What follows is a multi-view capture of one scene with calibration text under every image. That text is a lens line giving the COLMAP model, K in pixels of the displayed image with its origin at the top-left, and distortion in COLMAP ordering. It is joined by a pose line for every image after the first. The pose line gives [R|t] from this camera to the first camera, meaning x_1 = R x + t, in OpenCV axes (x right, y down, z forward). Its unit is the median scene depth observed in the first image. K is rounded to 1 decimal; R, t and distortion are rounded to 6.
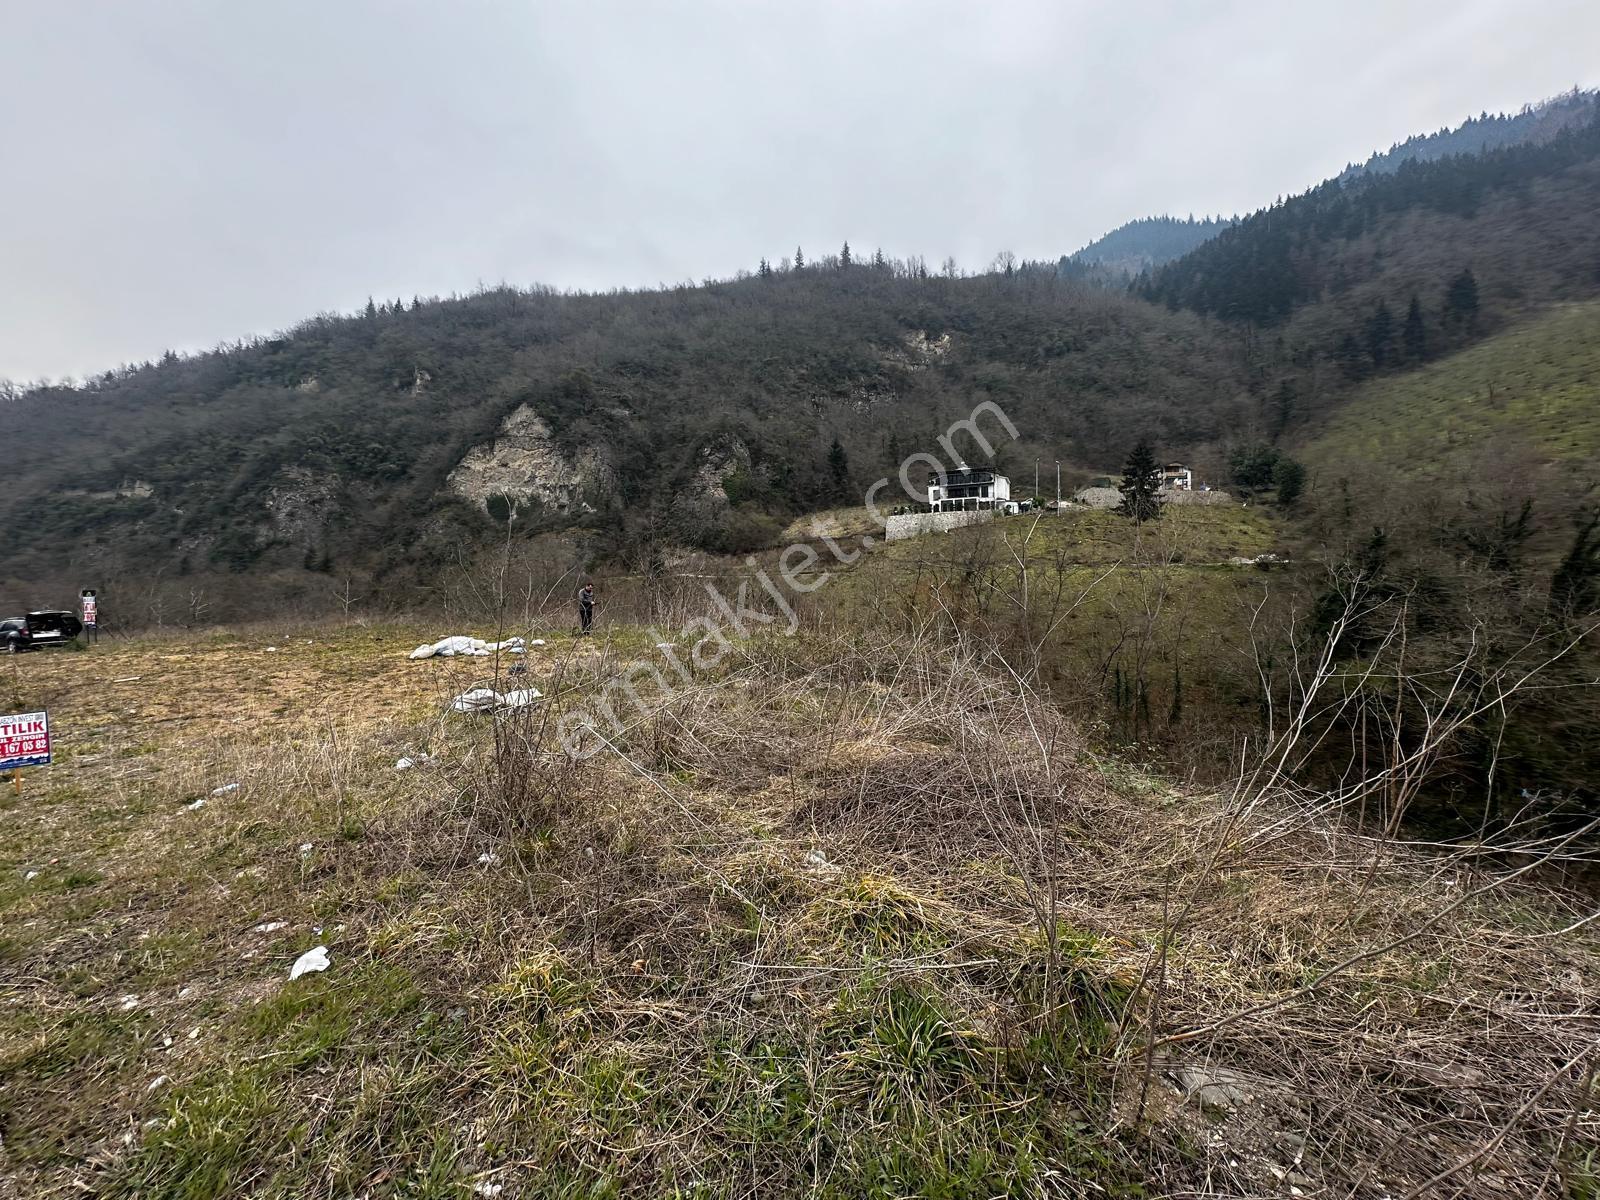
lens RADIAL K [[641.3, 0, 811.4], [0, 641.3, 600.7], [0, 0, 1]] dist [0.000108, -0.000266]
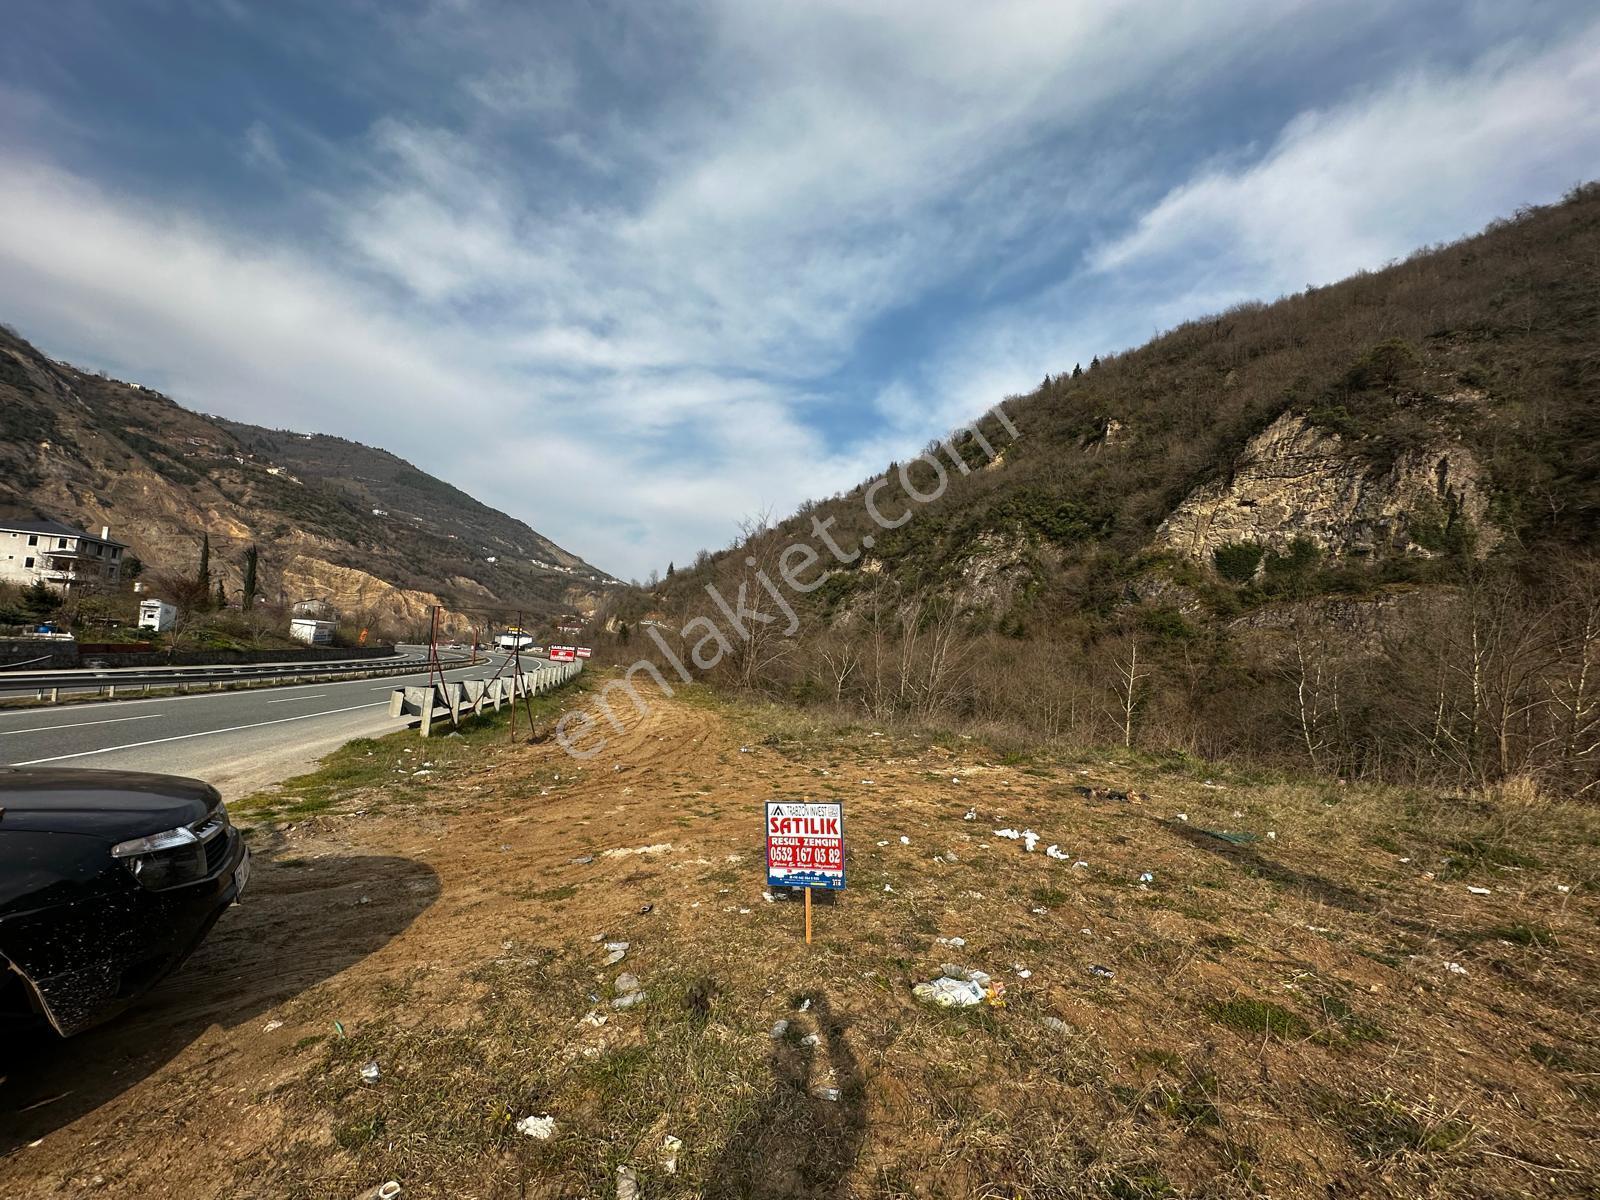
lens RADIAL K [[641.3, 0, 789.0], [0, 641.3, 585.8], [0, 0, 1]] dist [0.000108, -0.000266]
pose [[0.616863, -0.022971, -0.786735, -0.245599], [-0.094667, 0.990152, -0.103138, 0.004648], [0.781356, 0.138100, 0.608614, 0.181147]]
